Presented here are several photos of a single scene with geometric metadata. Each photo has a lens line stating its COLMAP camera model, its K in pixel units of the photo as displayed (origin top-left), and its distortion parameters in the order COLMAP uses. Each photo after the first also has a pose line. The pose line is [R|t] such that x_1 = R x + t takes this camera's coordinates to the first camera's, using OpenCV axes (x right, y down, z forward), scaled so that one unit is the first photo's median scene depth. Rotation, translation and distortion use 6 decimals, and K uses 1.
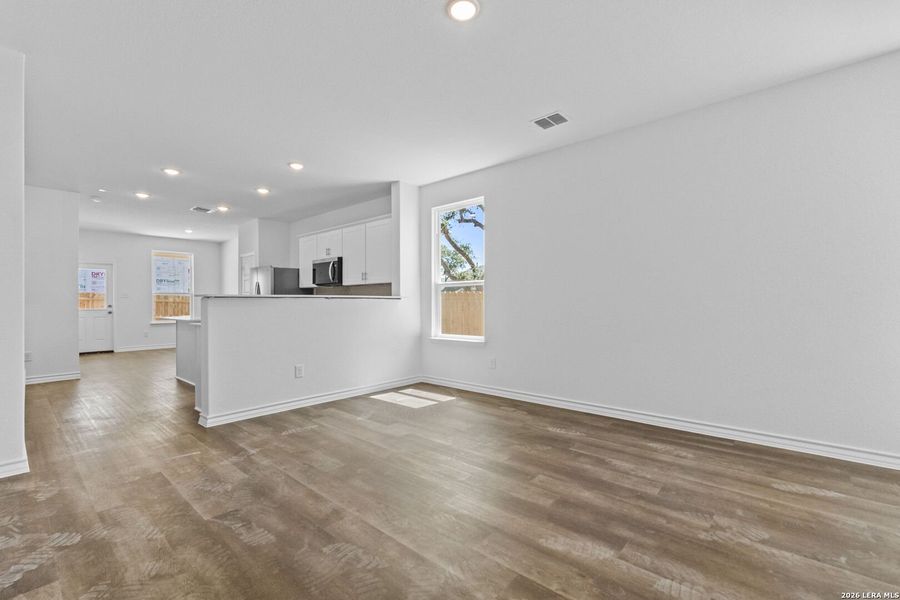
lens RADIAL K [[392.1, 0, 450.4], [0, 392.1, 301.0], [0, 0, 1]] dist [-0.000971, -0.000066]
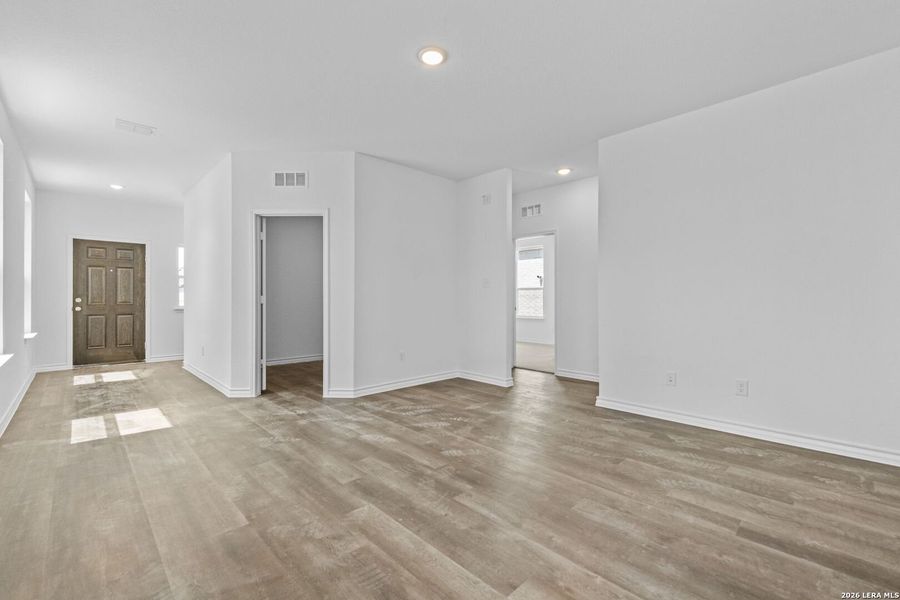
lens RADIAL K [[392.1, 0, 453.3], [0, 392.1, 296.4], [0, 0, 1]] dist [-0.000971, -0.000066]
pose [[-0.997153, 0.004827, 0.075246, -0.045296], [0.004109, 0.999945, -0.009694, 0.004009], [-0.075289, -0.009358, -0.997118, 0.834279]]
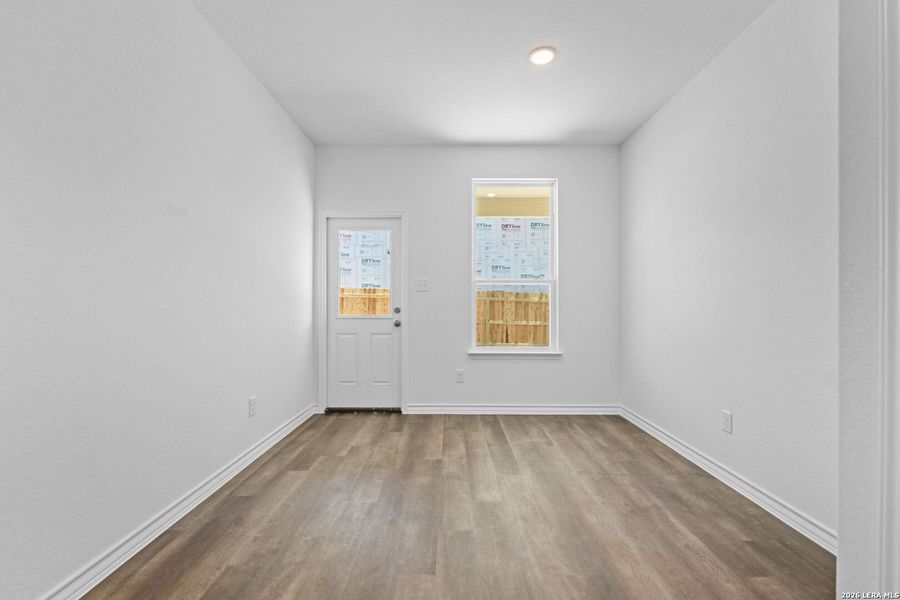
lens RADIAL K [[392.1, 0, 442.2], [0, 392.1, 301.9], [0, 0, 1]] dist [-0.000971, -0.000066]
pose [[0.641469, 0.010356, -0.767079, -0.764004], [-0.010738, 0.999932, 0.004520, 0.001290], [0.767074, 0.005338, 0.641537, 1.178707]]
